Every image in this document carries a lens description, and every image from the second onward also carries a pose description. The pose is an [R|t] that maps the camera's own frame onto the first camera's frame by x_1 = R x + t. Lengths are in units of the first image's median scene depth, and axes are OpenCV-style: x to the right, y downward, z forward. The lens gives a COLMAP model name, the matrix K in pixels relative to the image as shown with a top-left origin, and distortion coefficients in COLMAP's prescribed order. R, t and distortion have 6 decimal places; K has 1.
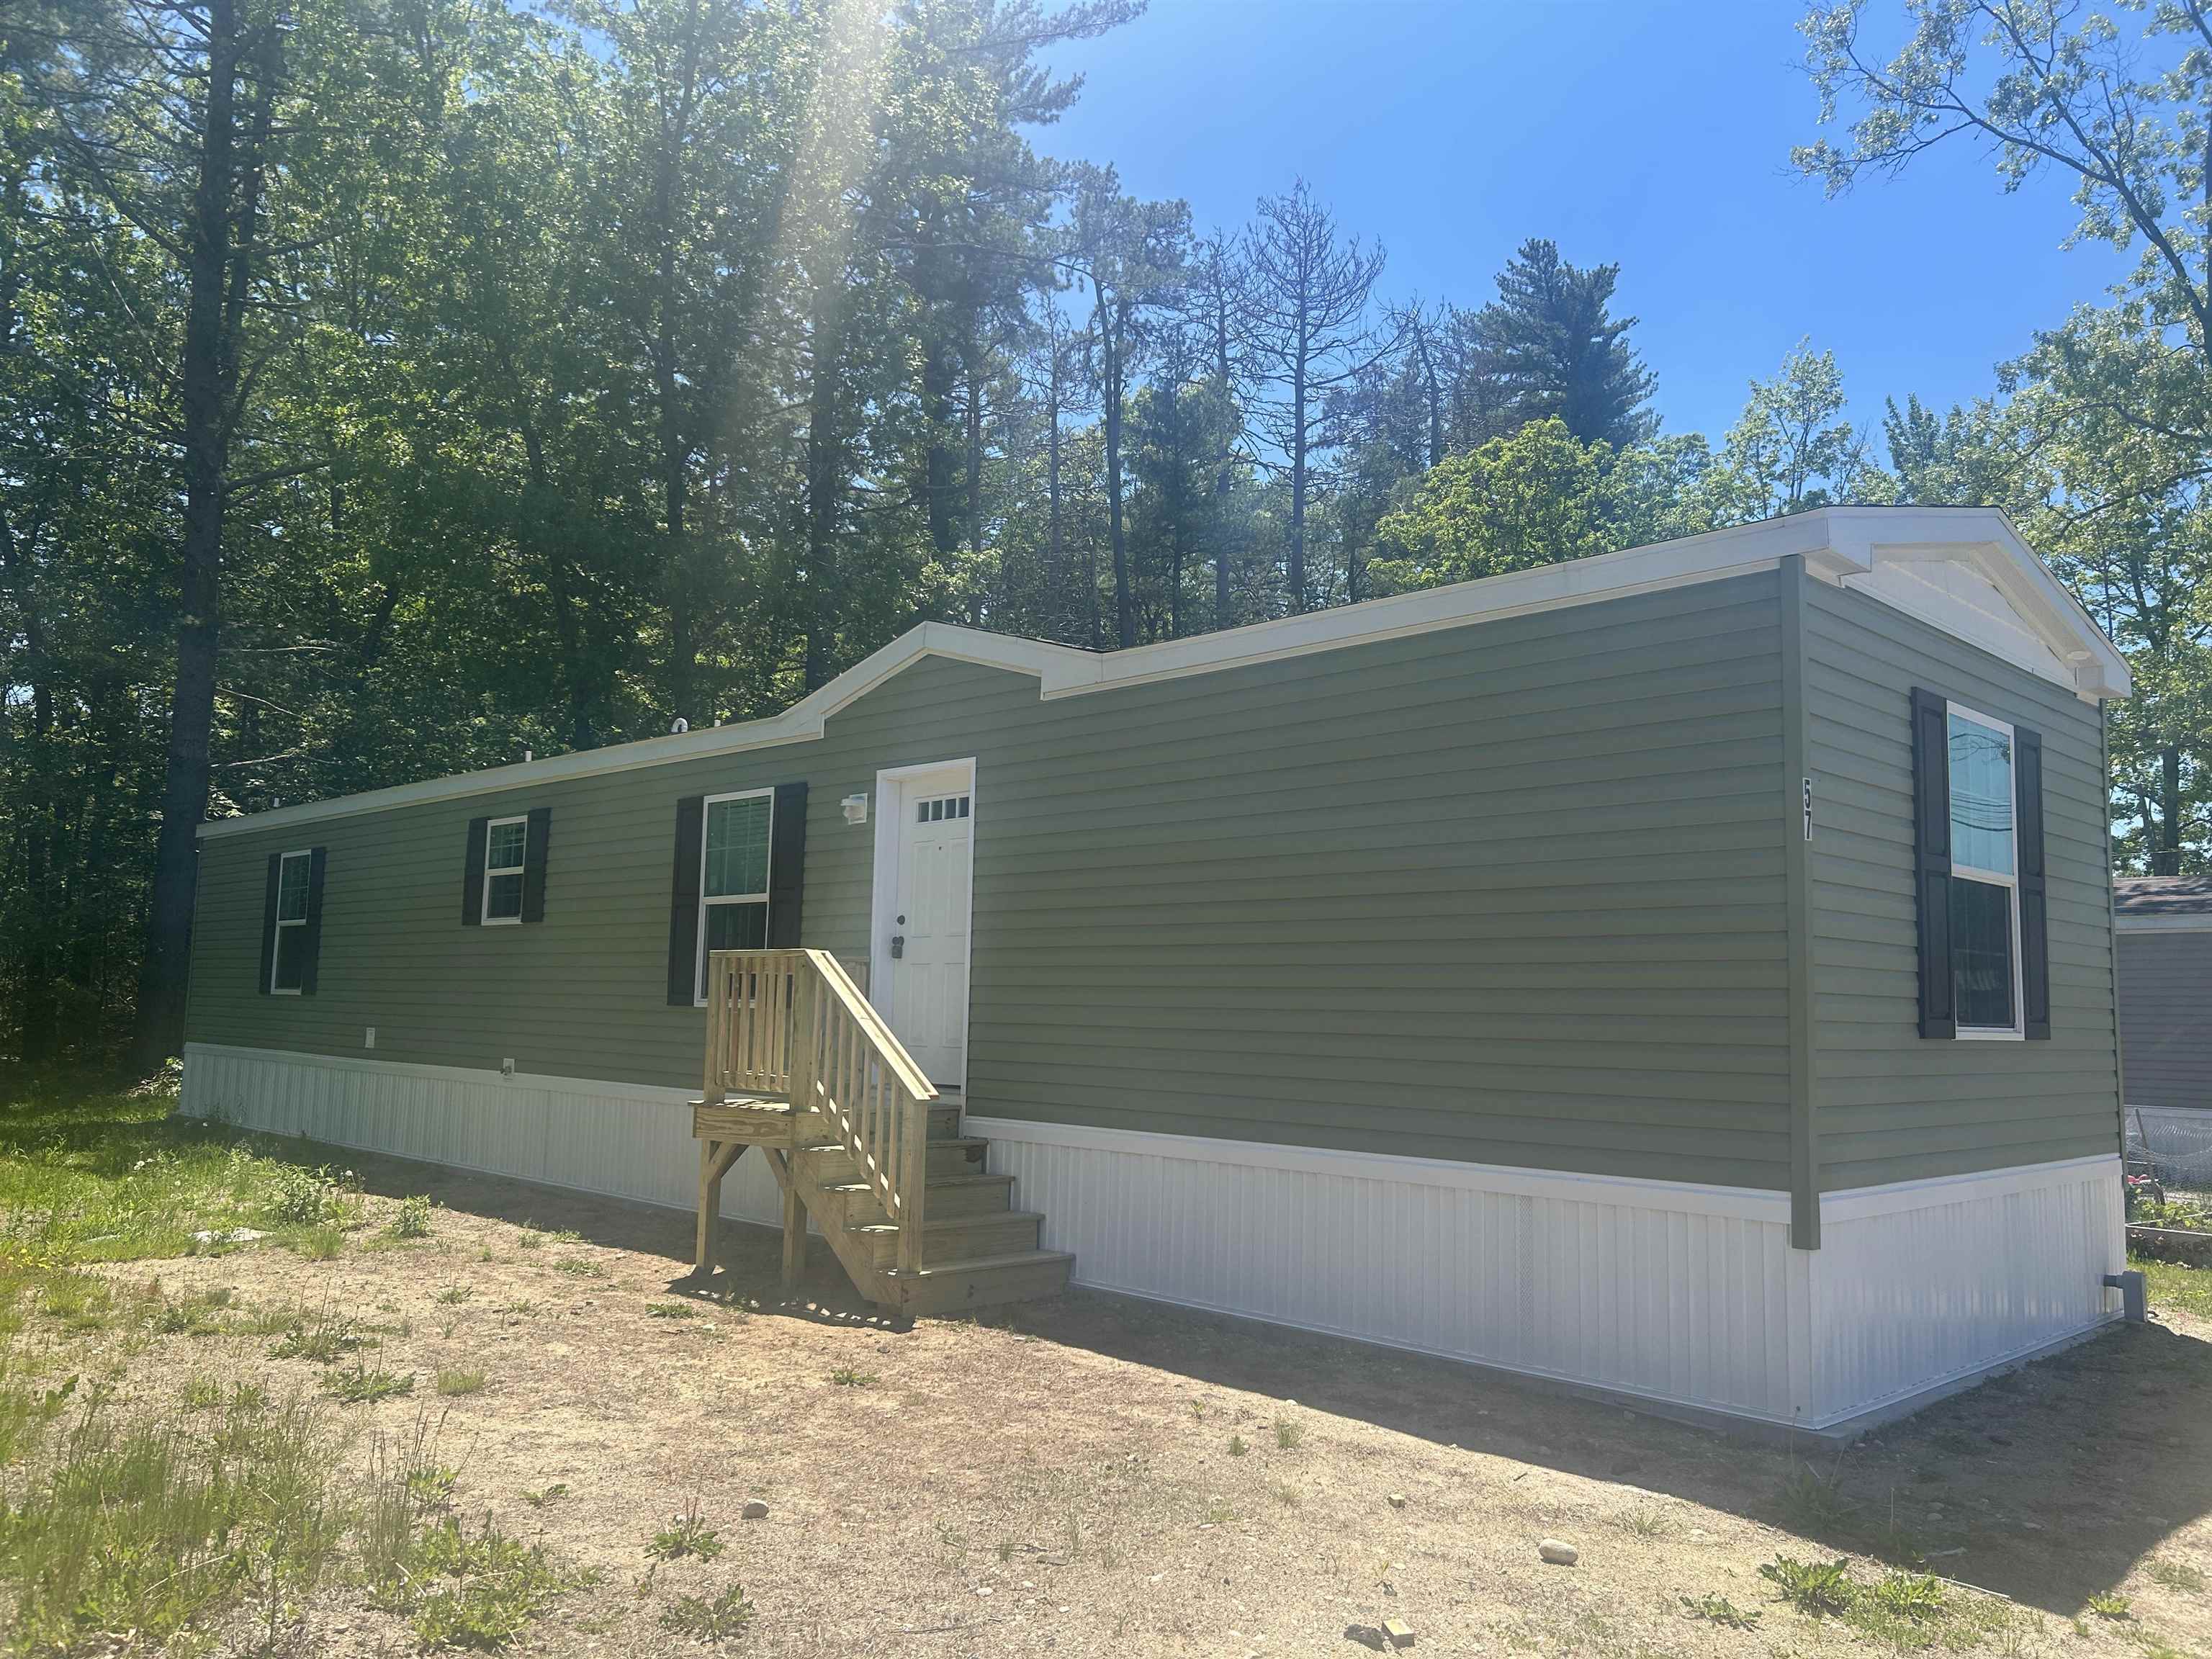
lens RADIAL K [[1655.4, 0, 1107.5], [0, 1655.4, 841.7], [0, 0, 1]] dist [0.054555, -0.046780]
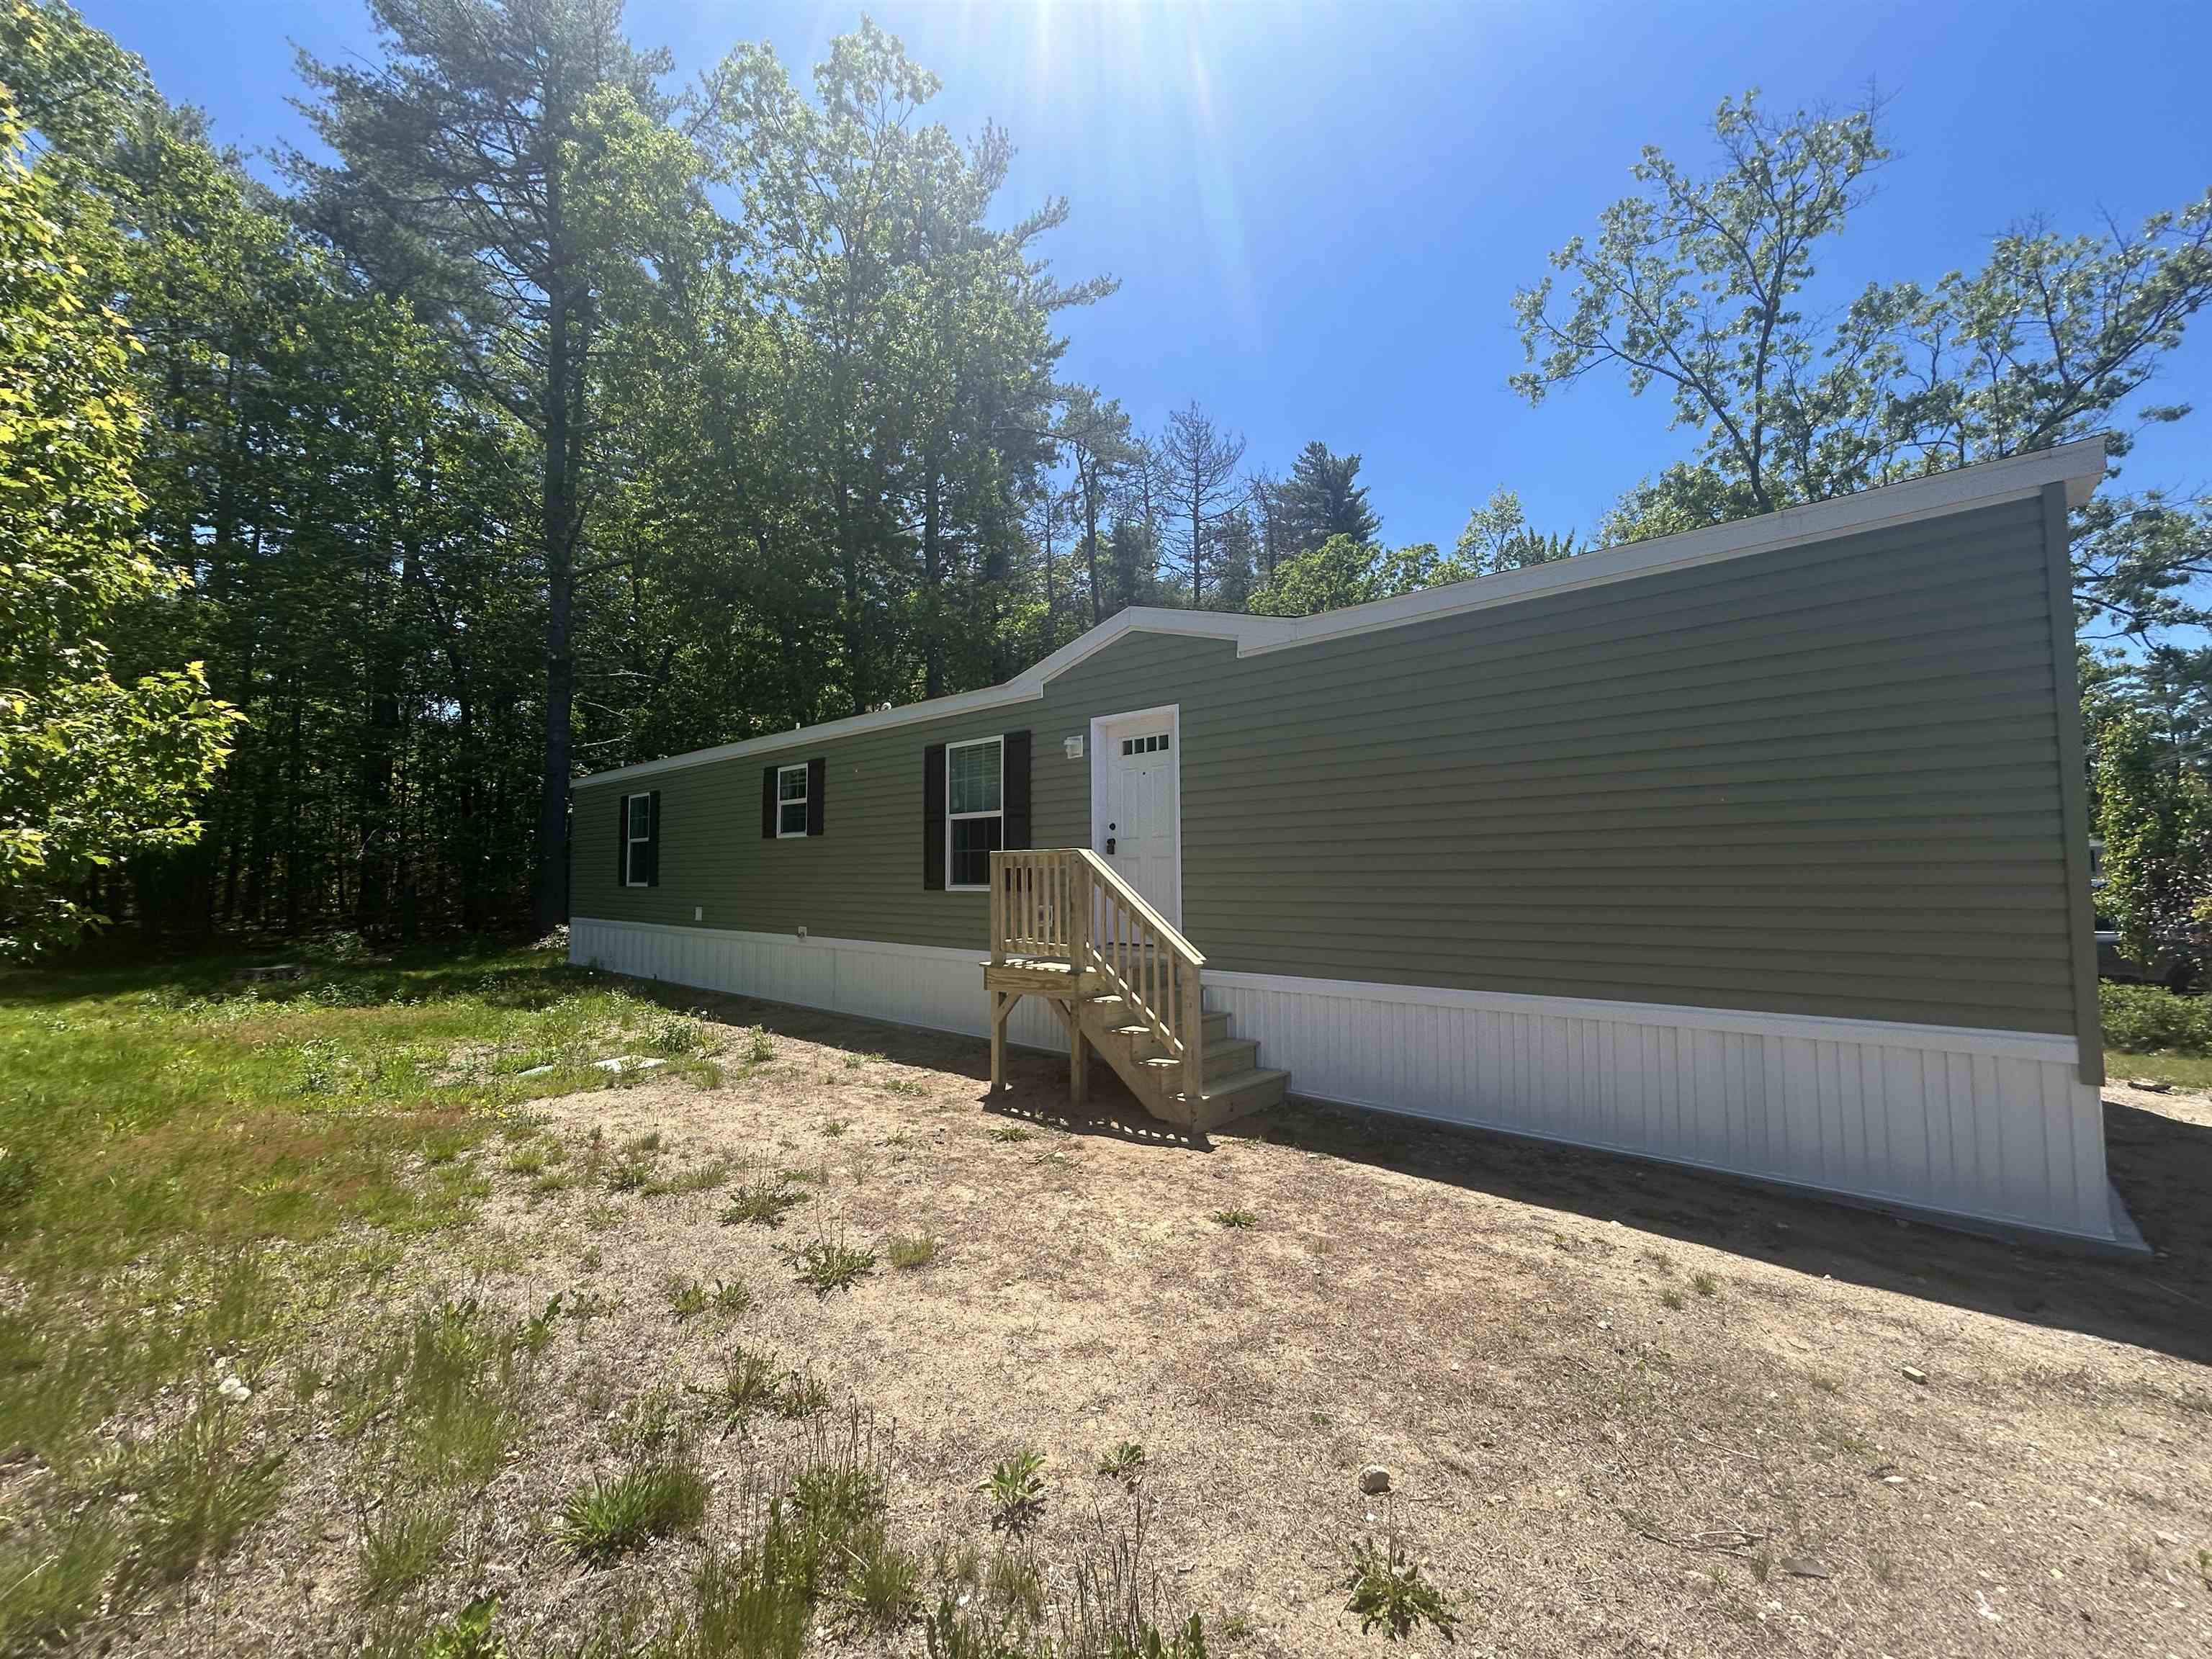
lens RADIAL K [[891.6, 0, 1106.0], [0, 891.6, 829.5], [0, 0, 1]] dist [0.001899, 0.000766]
pose [[0.998140, -0.024052, 0.056011, -0.132036], [0.021394, 0.998639, 0.047568, 0.011079], [-0.057079, -0.046281, 0.997296, 0.196612]]
